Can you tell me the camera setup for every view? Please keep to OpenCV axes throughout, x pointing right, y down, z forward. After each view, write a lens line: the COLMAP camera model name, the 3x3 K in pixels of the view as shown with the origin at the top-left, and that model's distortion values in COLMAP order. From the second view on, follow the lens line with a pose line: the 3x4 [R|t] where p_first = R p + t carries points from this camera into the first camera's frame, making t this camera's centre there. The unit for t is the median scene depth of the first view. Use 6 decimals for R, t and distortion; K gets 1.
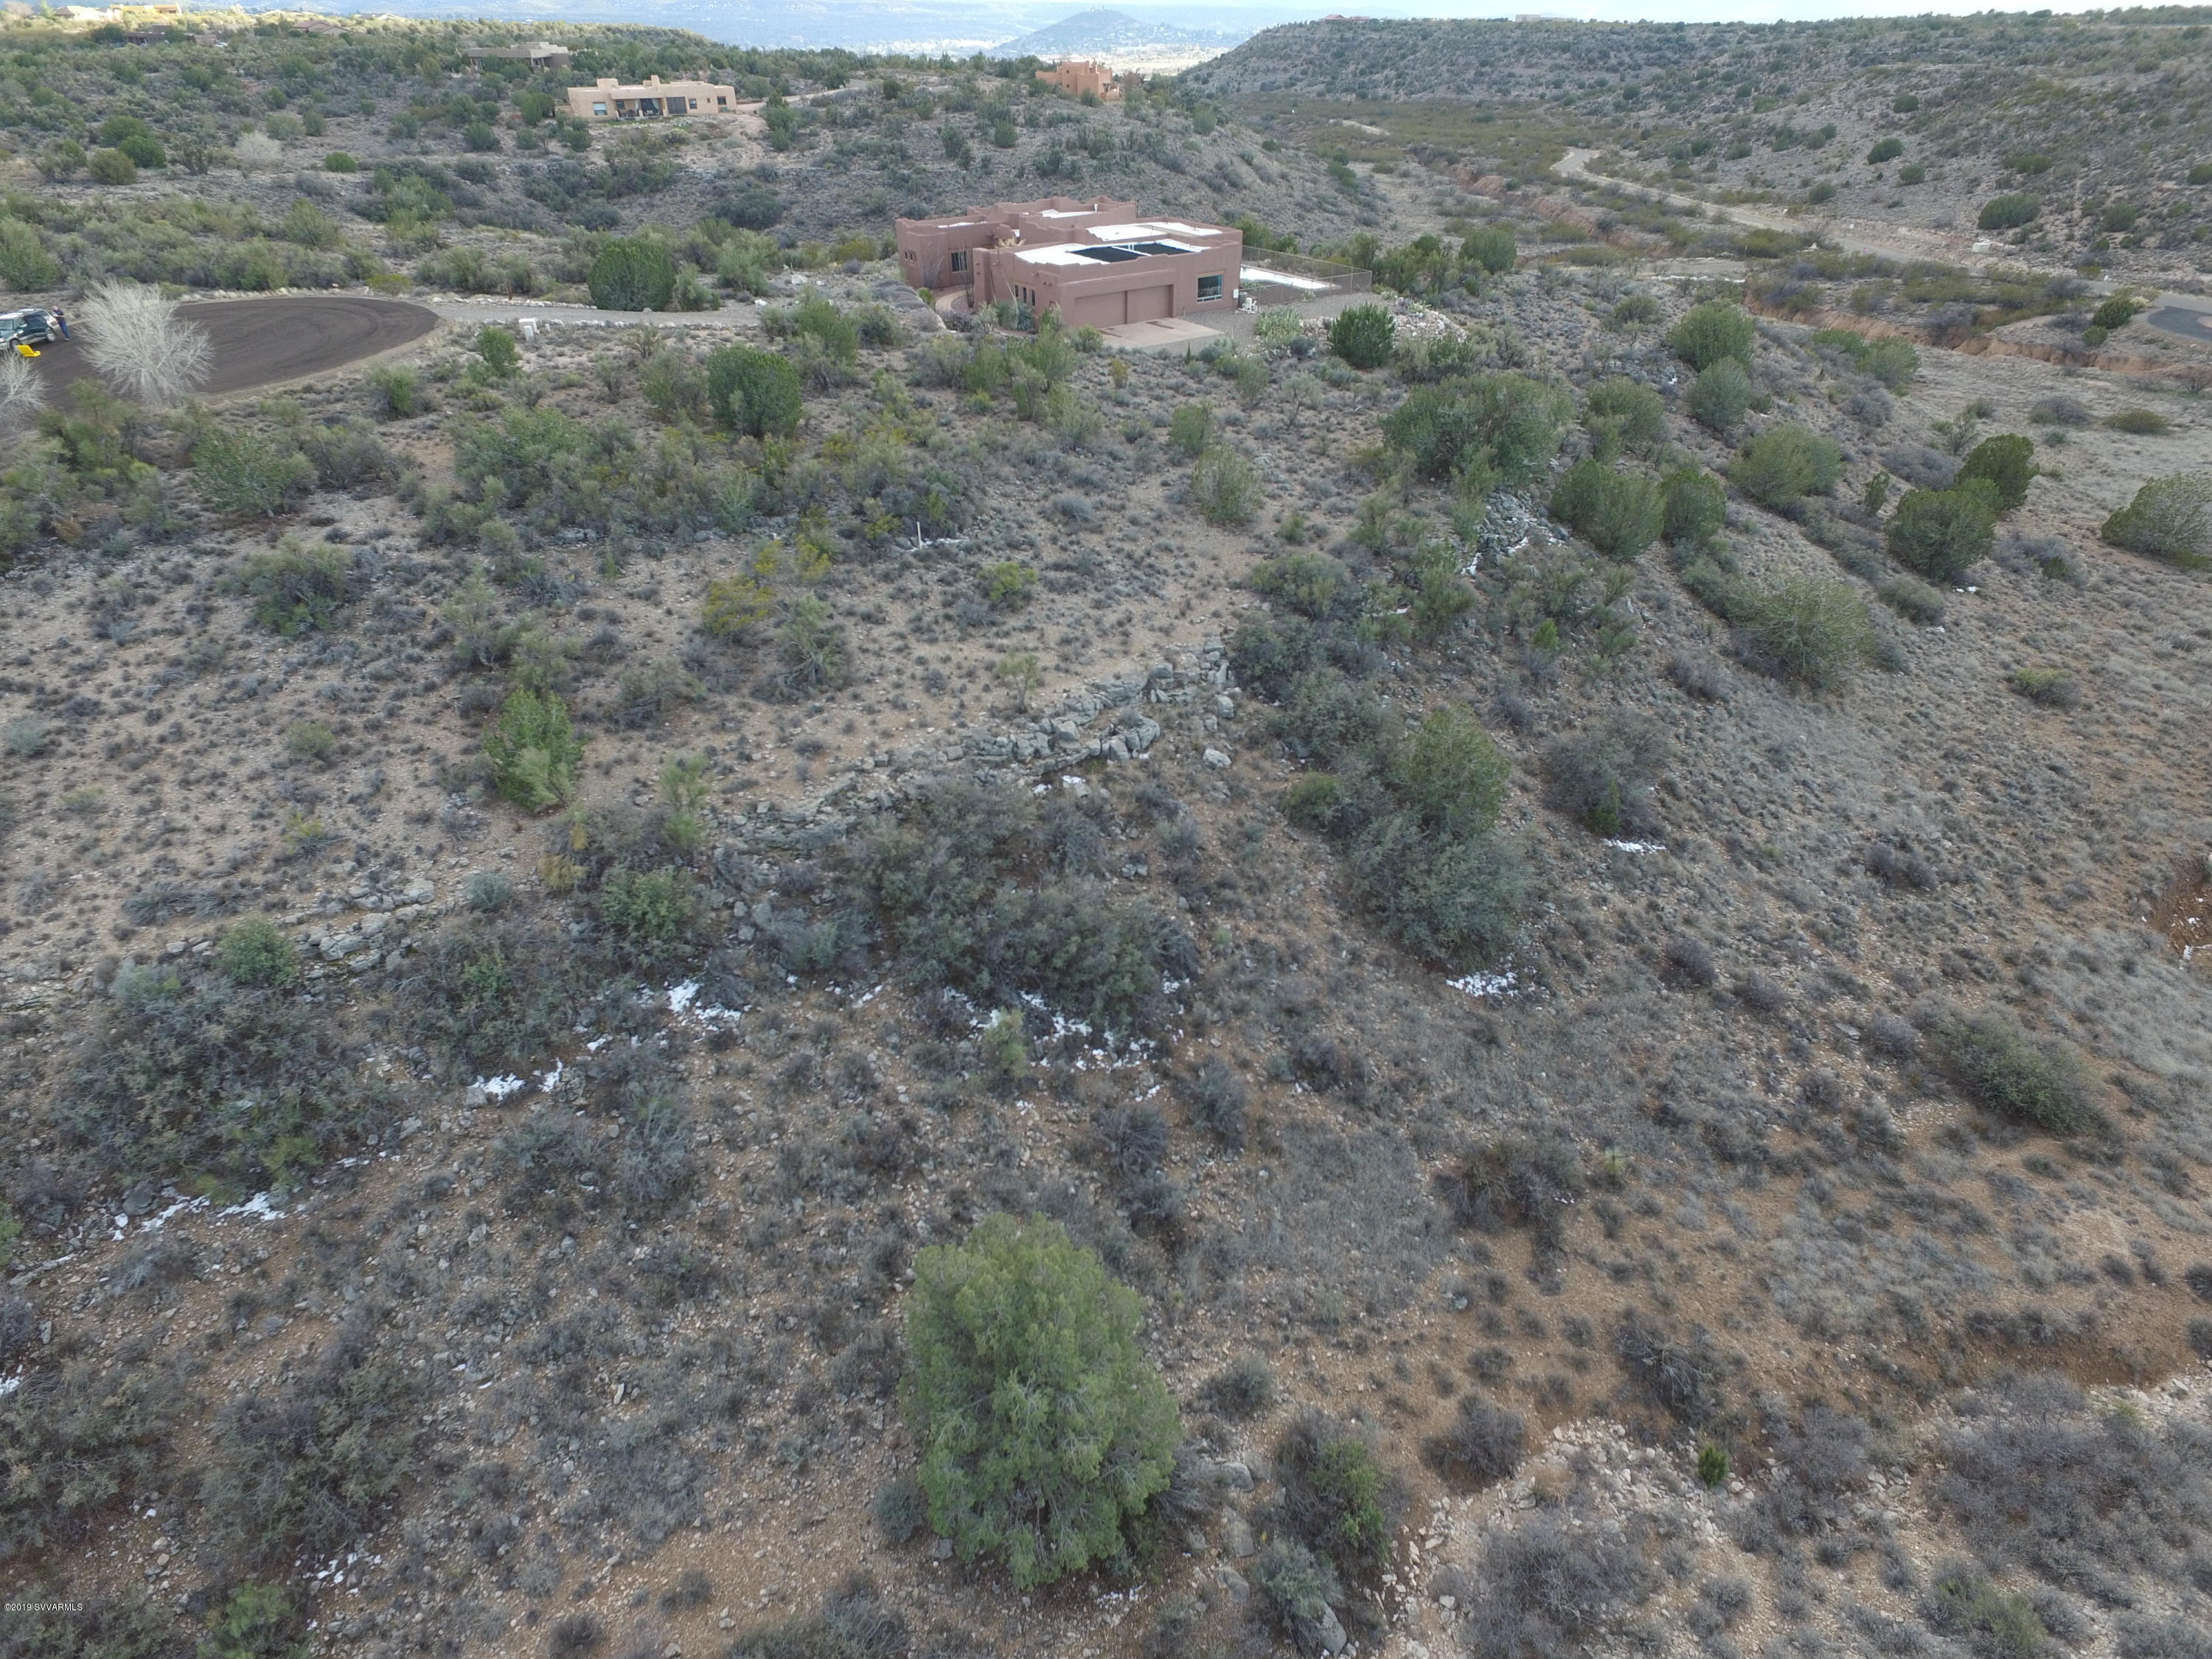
lens RADIAL K [[1284.3, 0, 1096.0], [0, 1284.3, 826.3], [0, 0, 1]] dist [-0.011698, 0.014247]
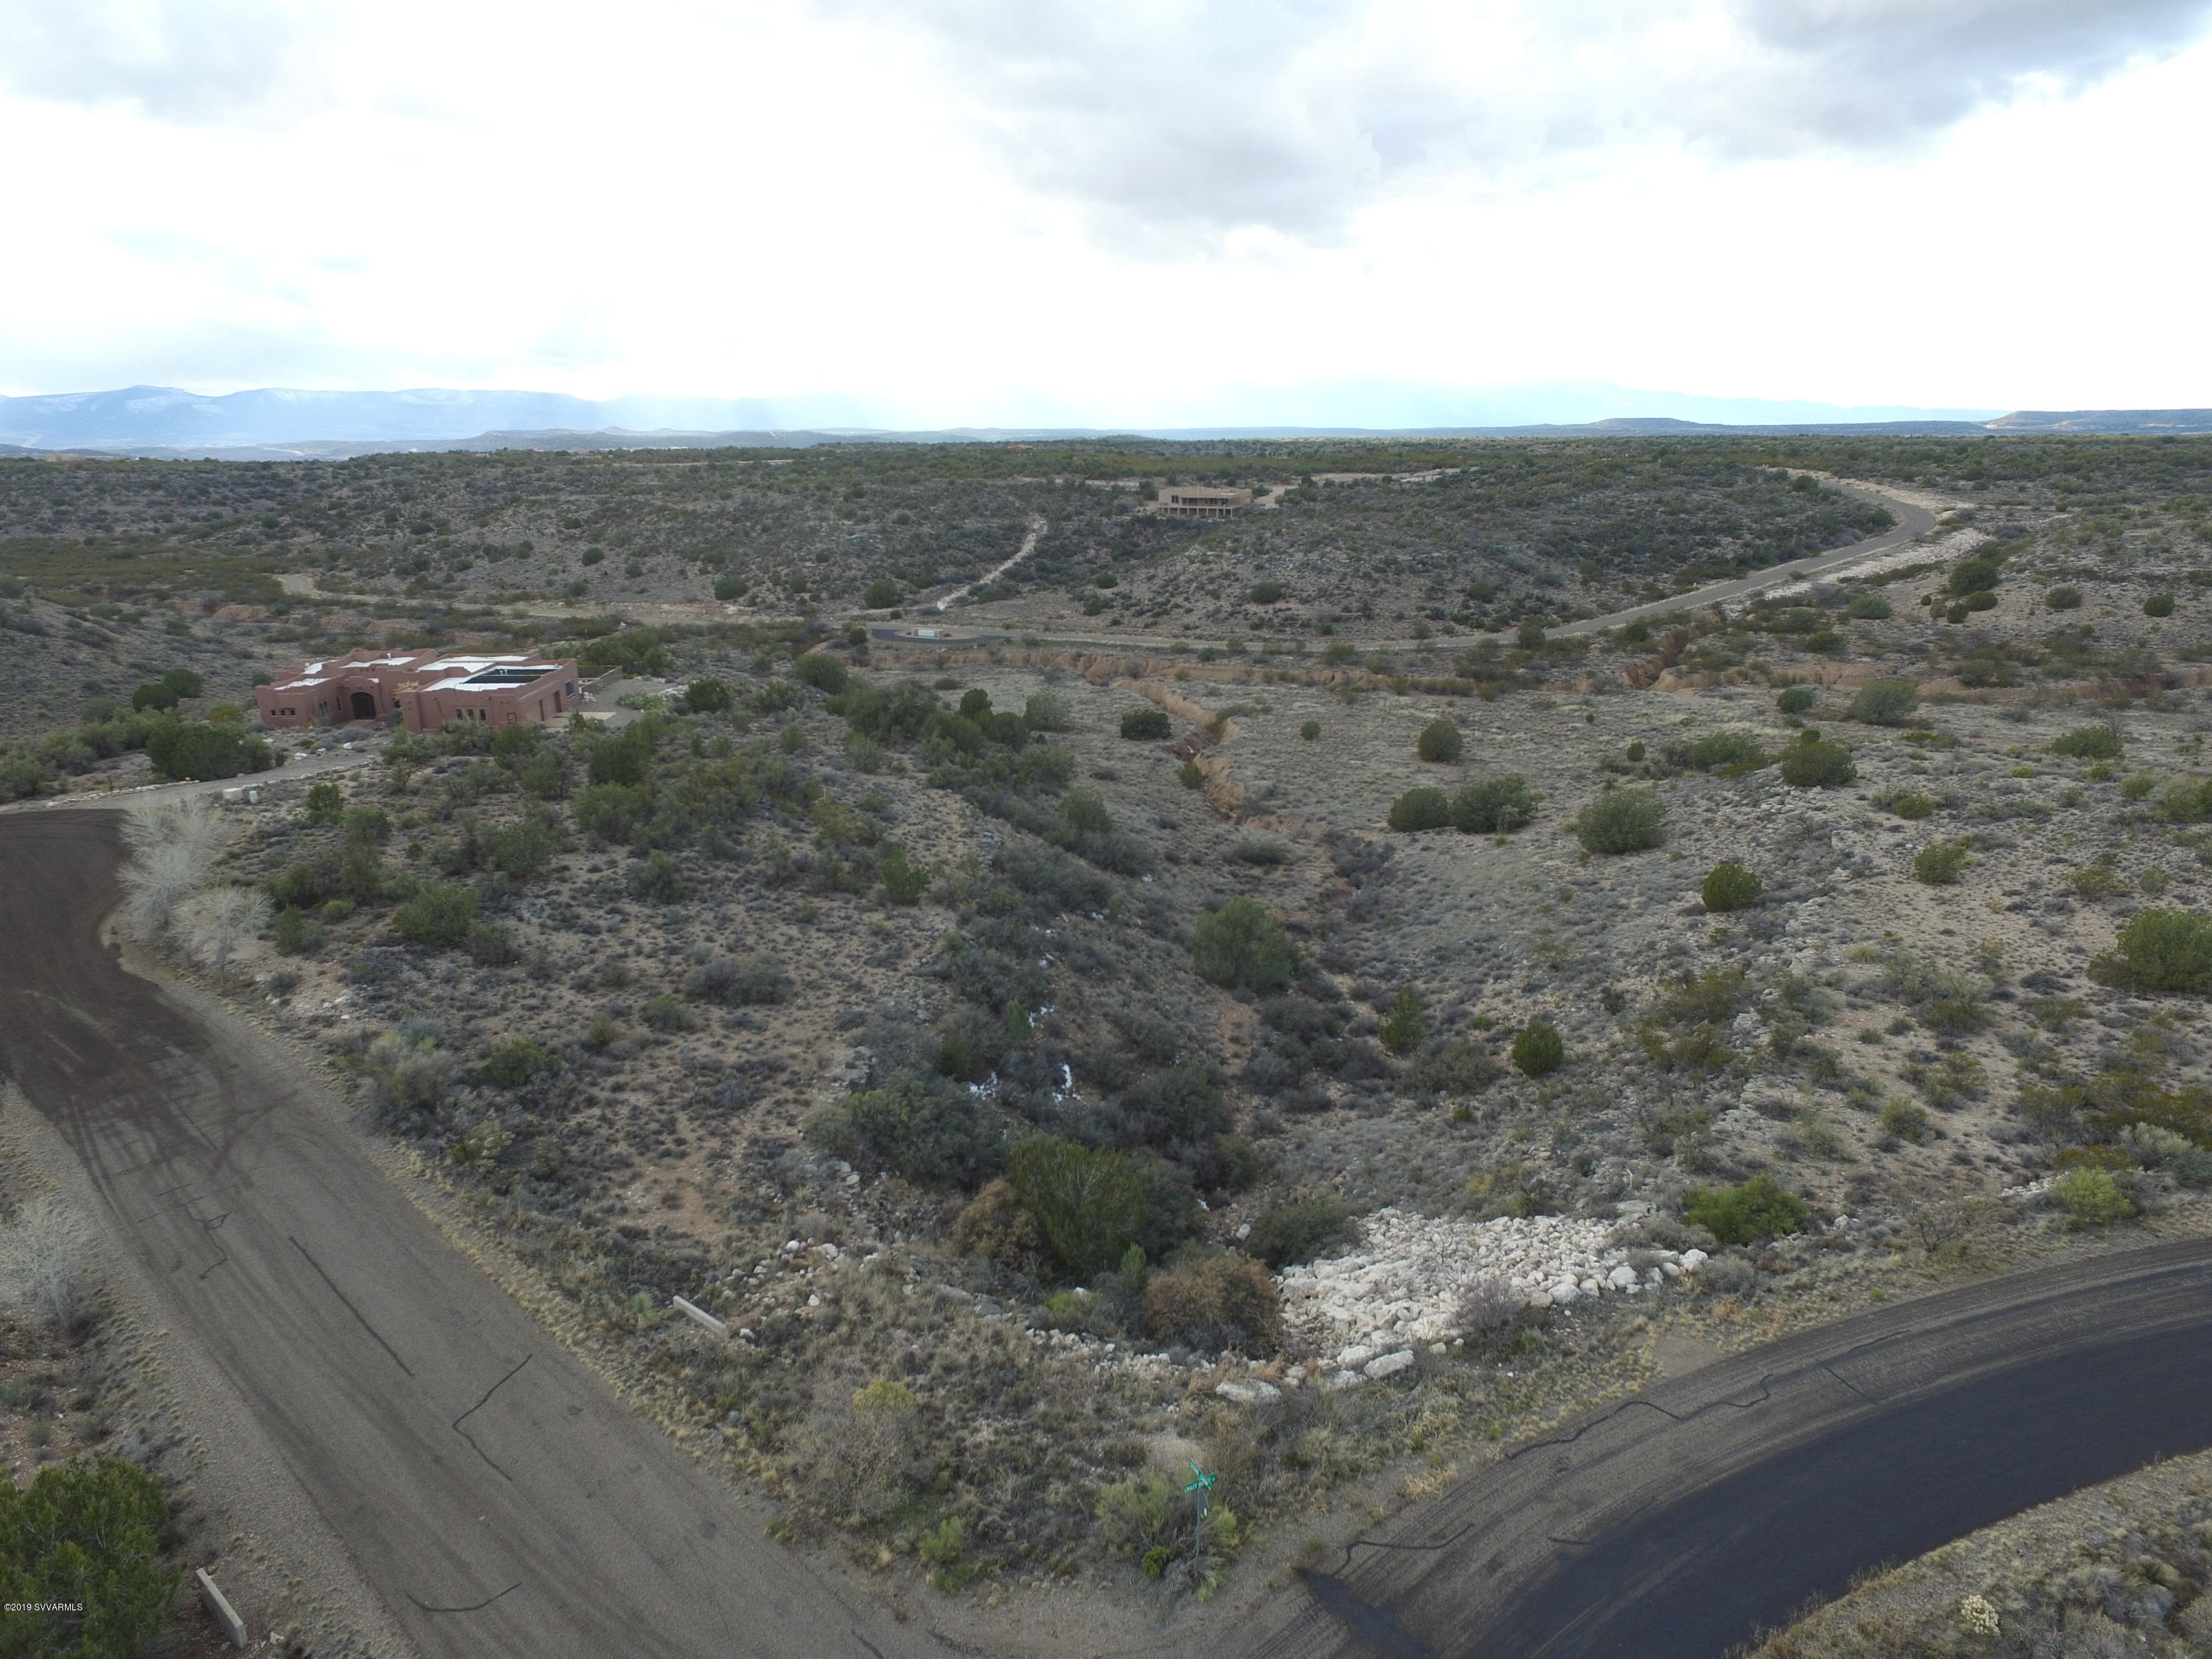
lens RADIAL K [[1284.3, 0, 1106.6], [0, 1284.3, 823.6], [0, 0, 1]] dist [-0.011698, 0.014247]
pose [[0.547903, -0.245331, 0.799759, -0.768147], [0.453141, 0.890661, -0.037224, 0.037463], [-0.703183, 0.382799, 0.599165, -0.220911]]
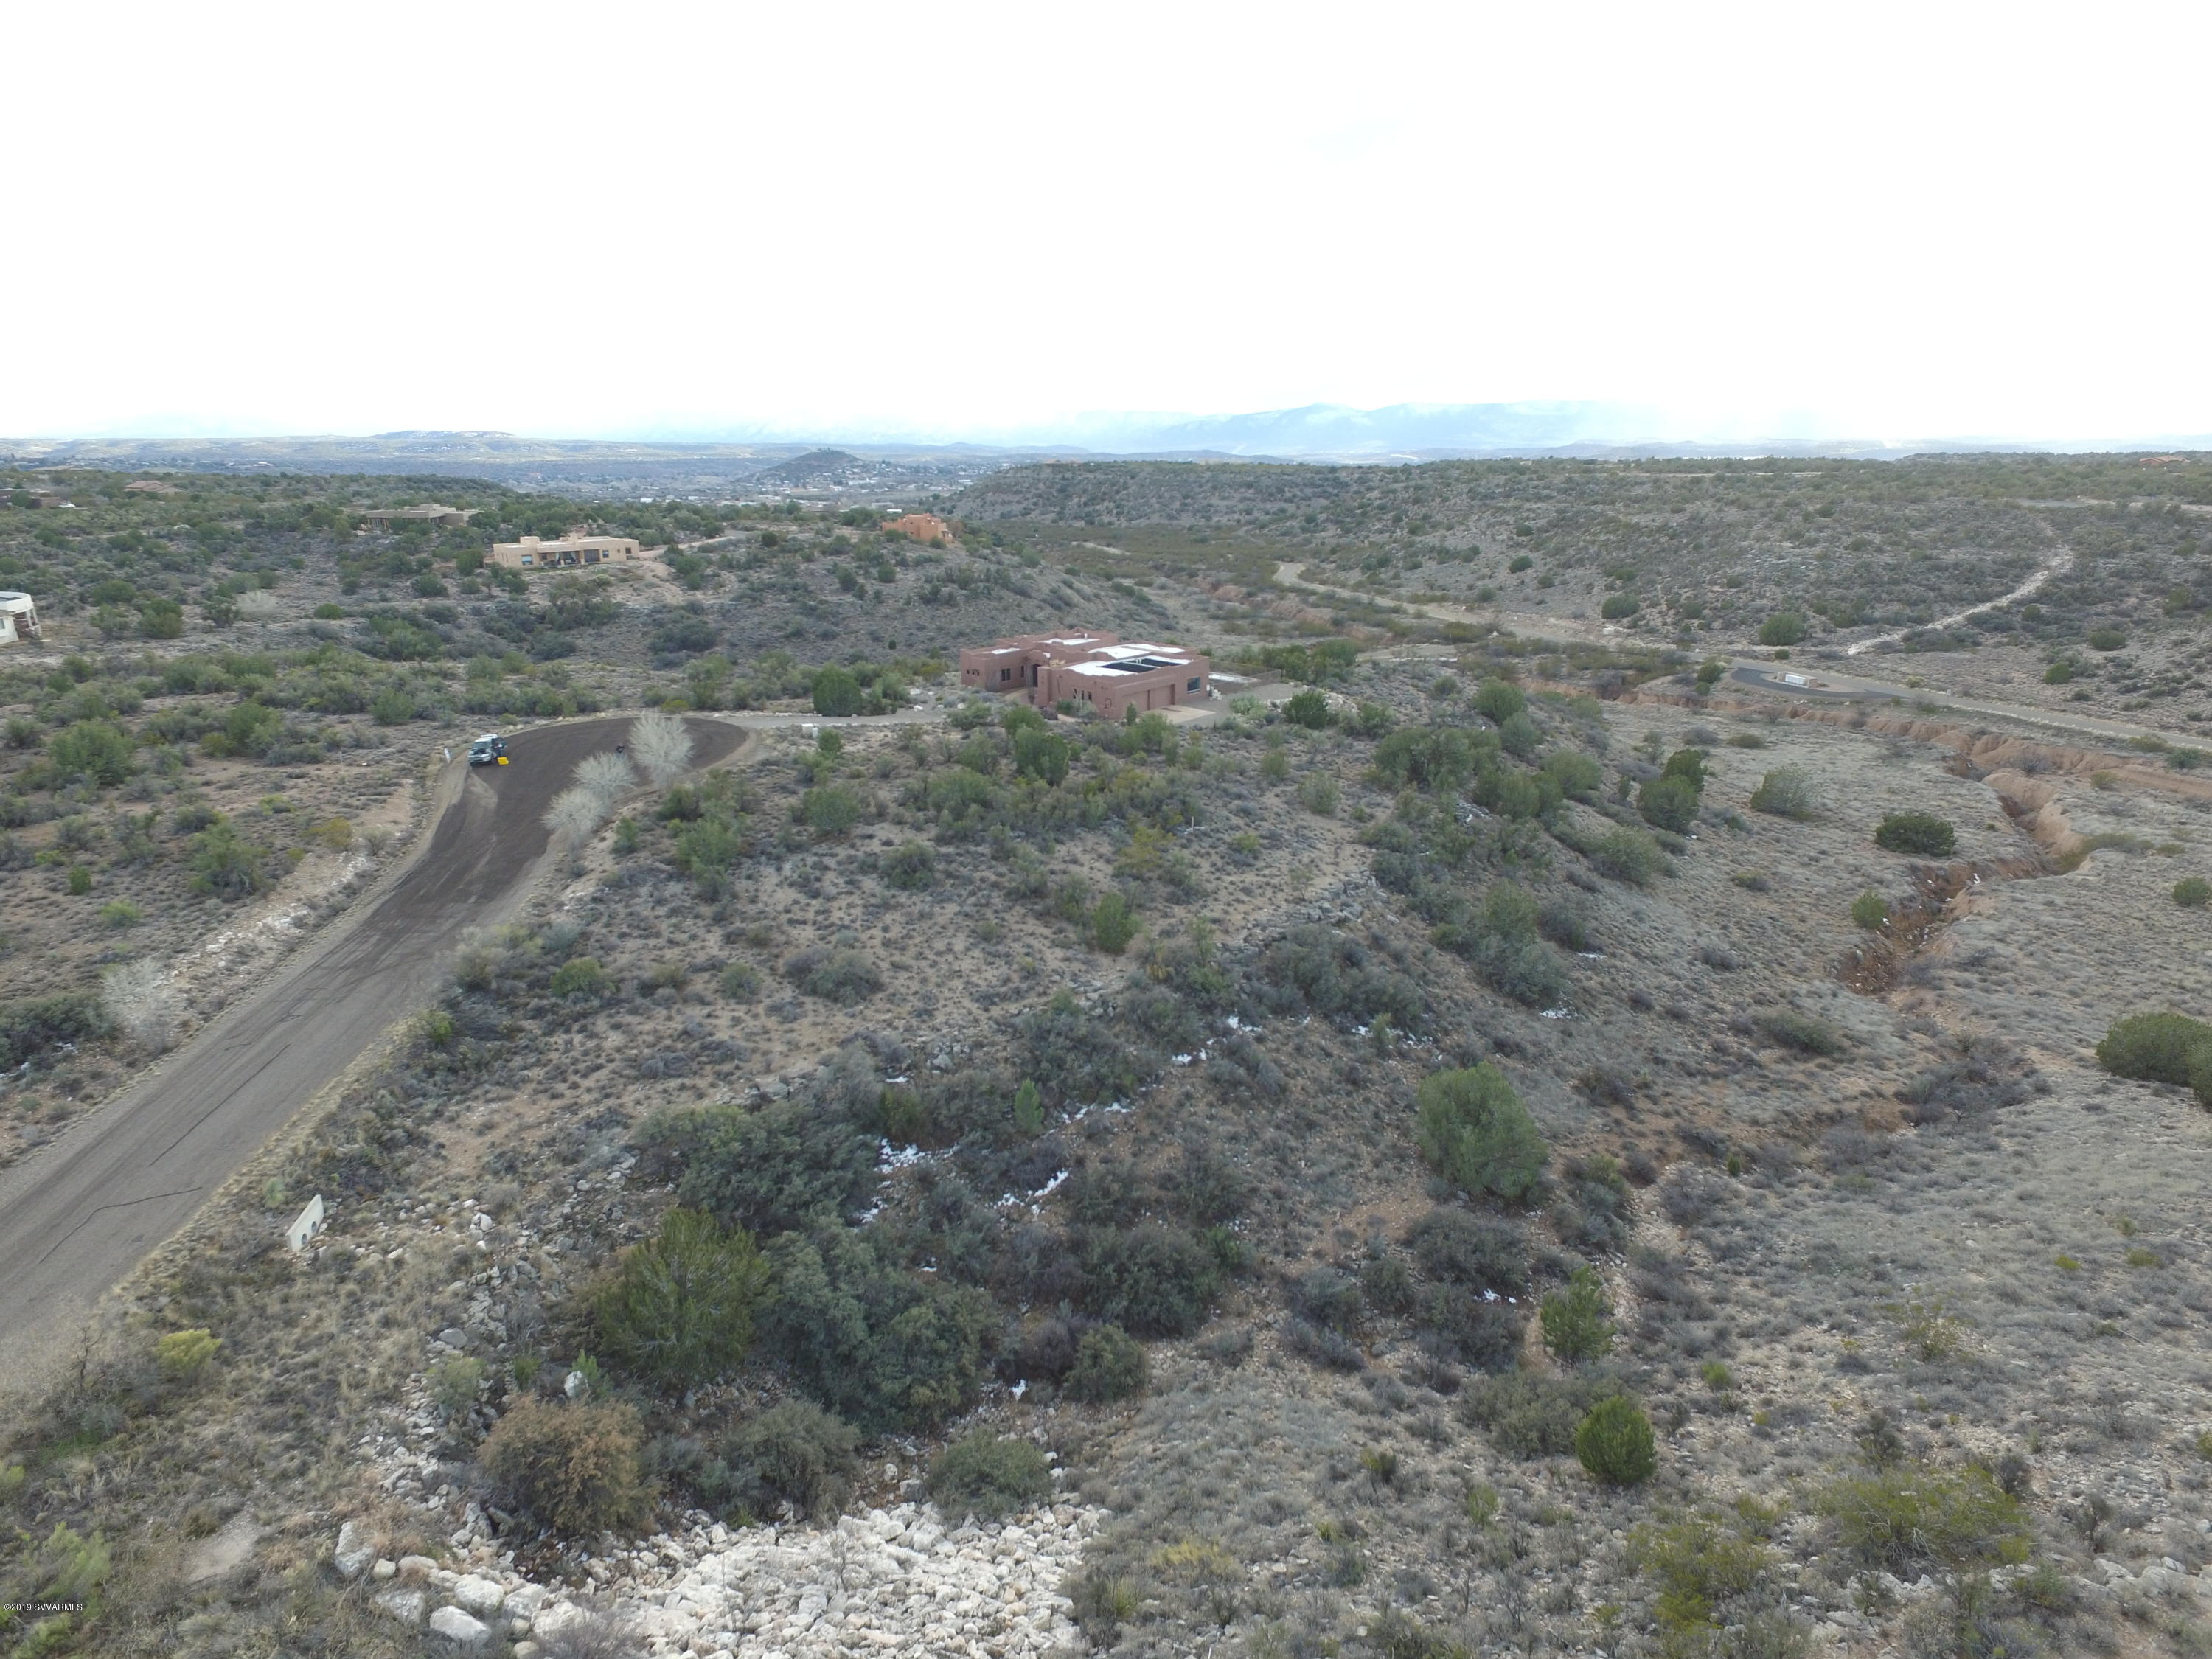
lens RADIAL K [[1284.3, 0, 1099.4], [0, 1284.3, 820.9], [0, 0, 1]] dist [-0.011698, 0.014247]
pose [[0.977804, -0.062289, 0.200049, -0.334437], [0.115907, 0.956195, -0.268806, 0.127370], [-0.174543, 0.286027, 0.942191, -0.361567]]
